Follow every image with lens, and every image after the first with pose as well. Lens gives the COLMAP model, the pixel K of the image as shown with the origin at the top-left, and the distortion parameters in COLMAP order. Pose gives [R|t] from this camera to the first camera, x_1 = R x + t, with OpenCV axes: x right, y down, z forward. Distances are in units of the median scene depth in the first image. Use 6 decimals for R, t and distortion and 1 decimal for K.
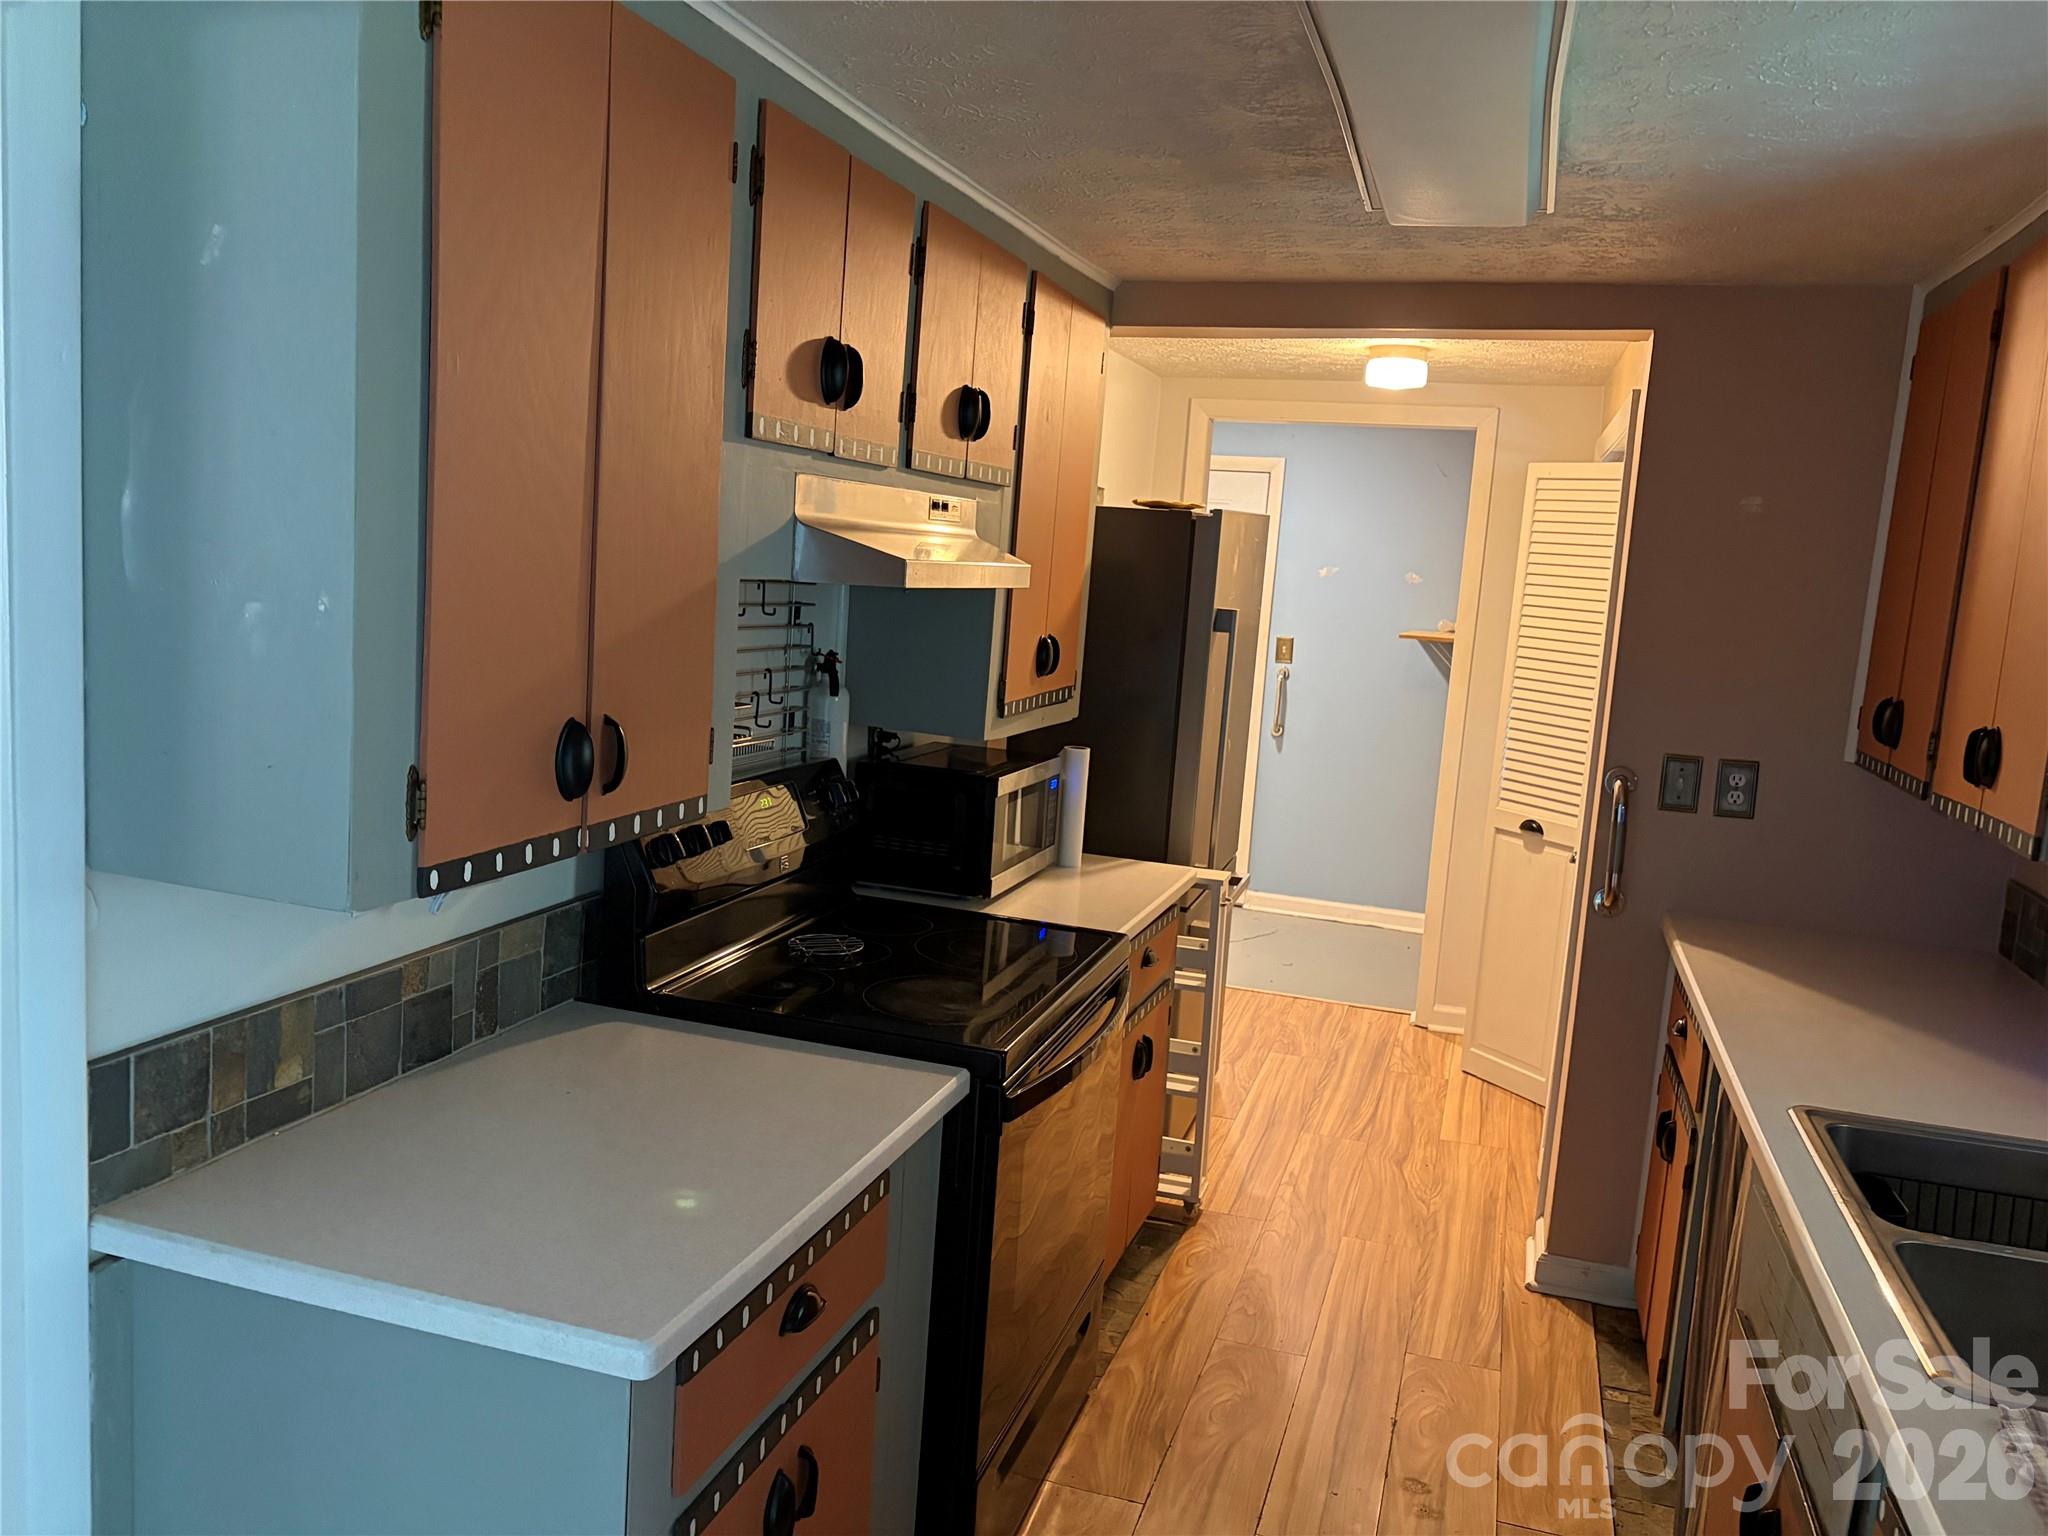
lens RADIAL K [[1548.7, 0, 1024.4], [0, 1548.7, 770.6], [0, 0, 1]] dist [0.013183, -0.017728]
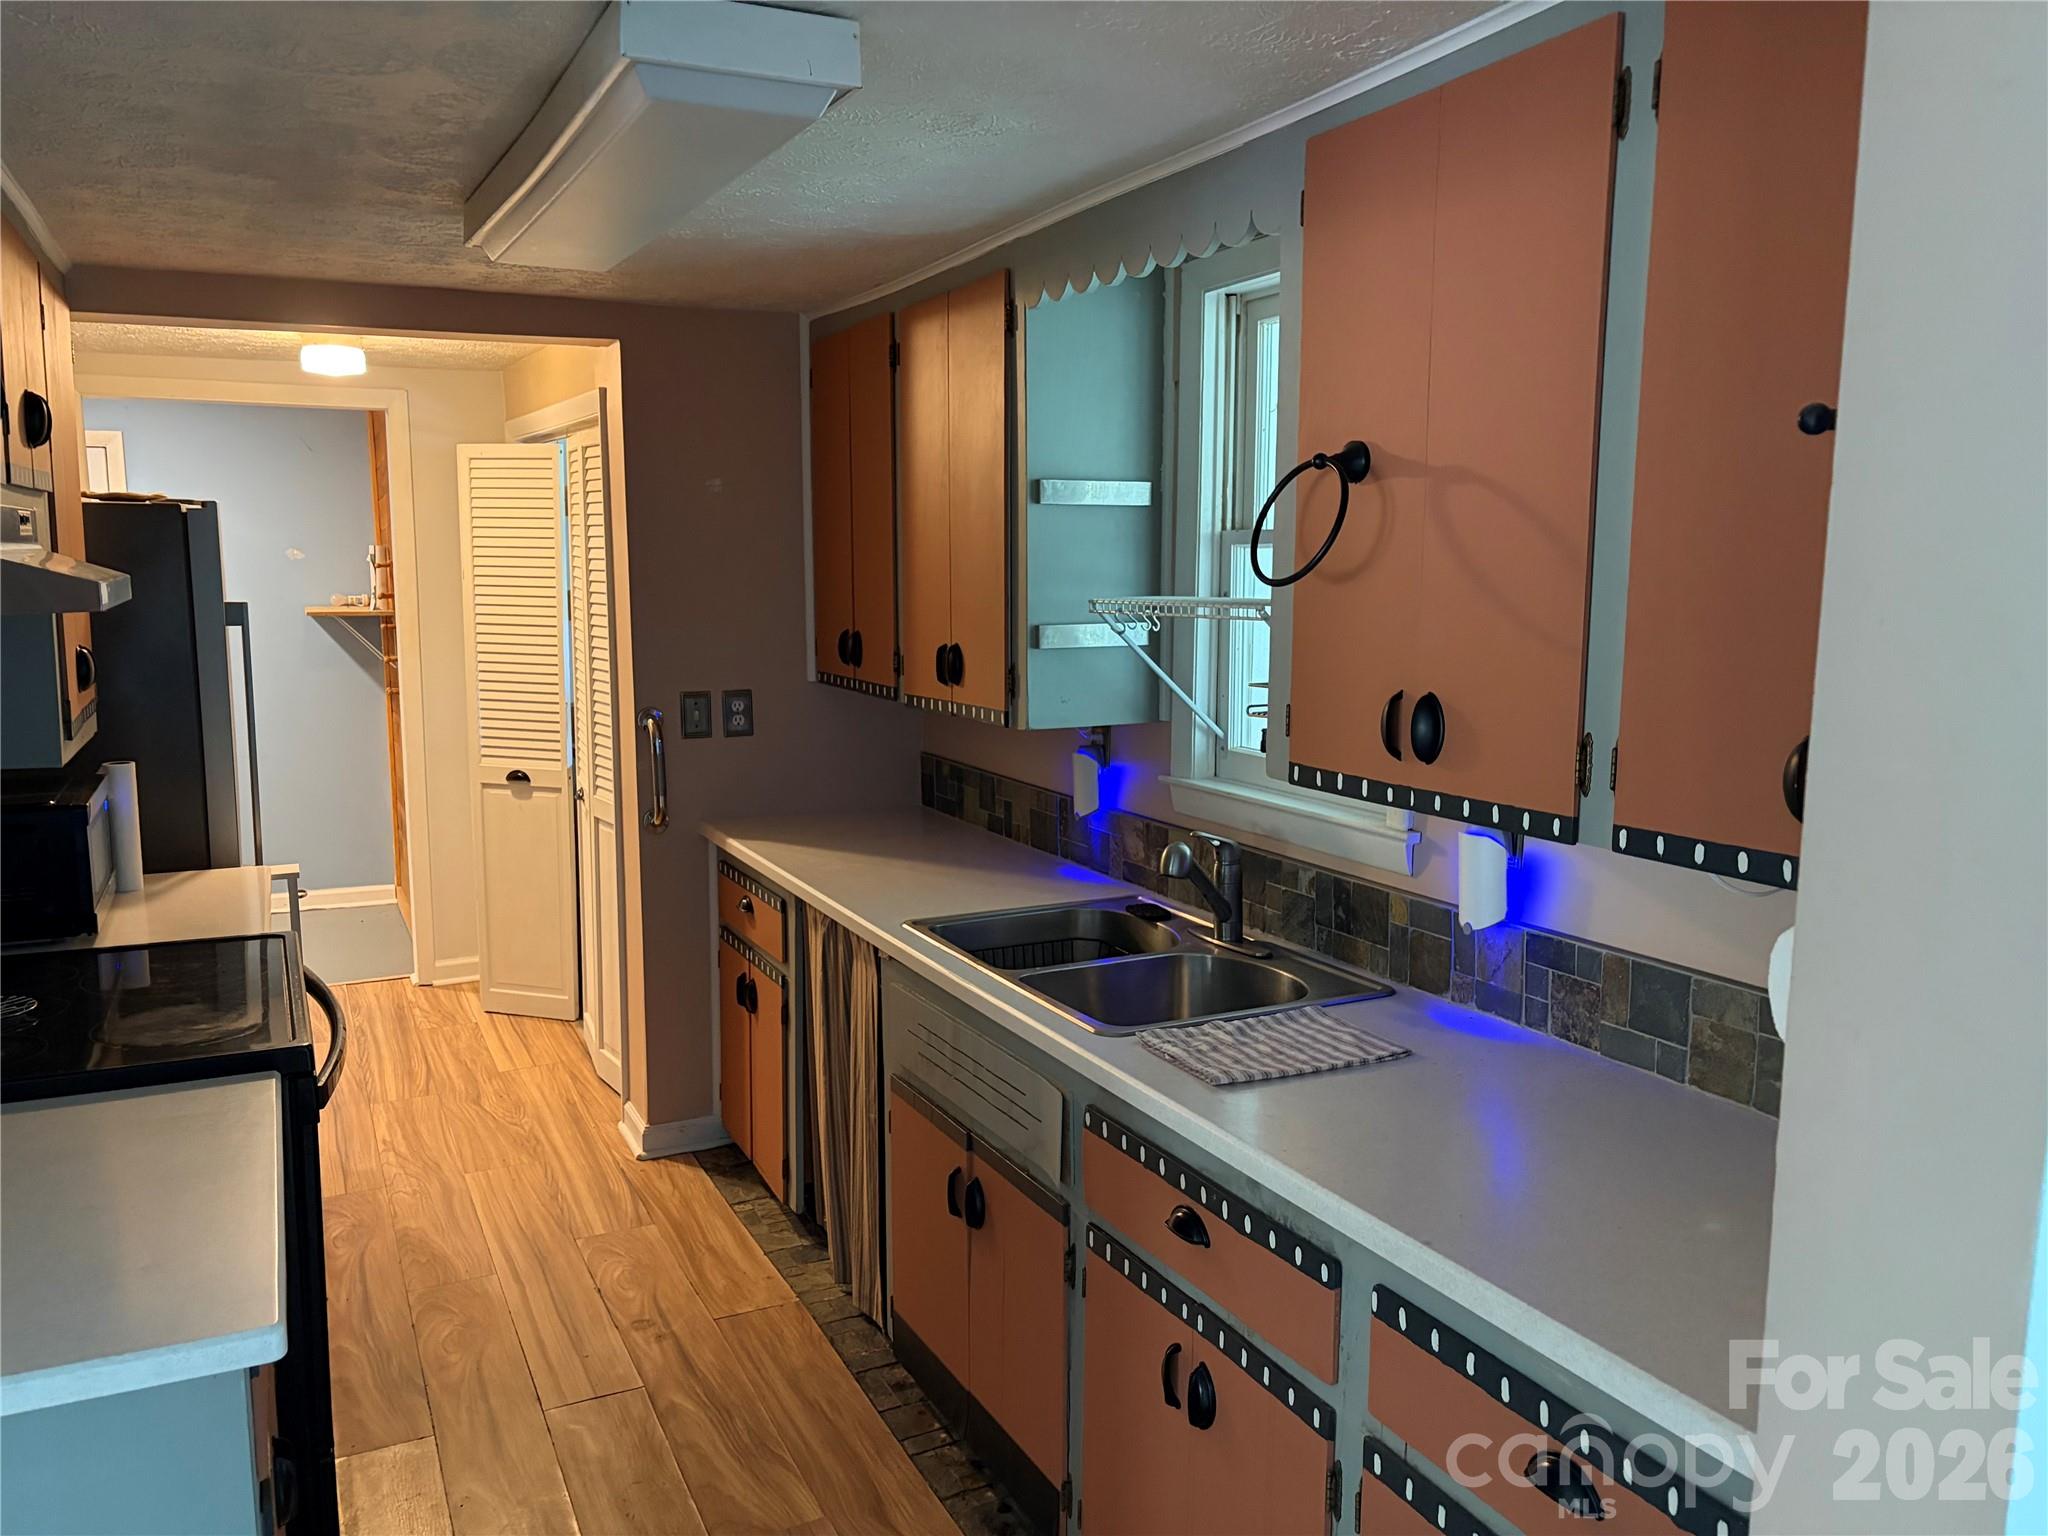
lens RADIAL K [[1548.7, 0, 1022.0], [0, 1548.7, 766.1], [0, 0, 1]] dist [0.013183, -0.017728]
pose [[0.720113, -0.153414, 0.676684, -0.203981], [0.135959, 0.987543, 0.079206, -0.012379], [-0.680406, 0.034964, 0.732001, -0.061544]]
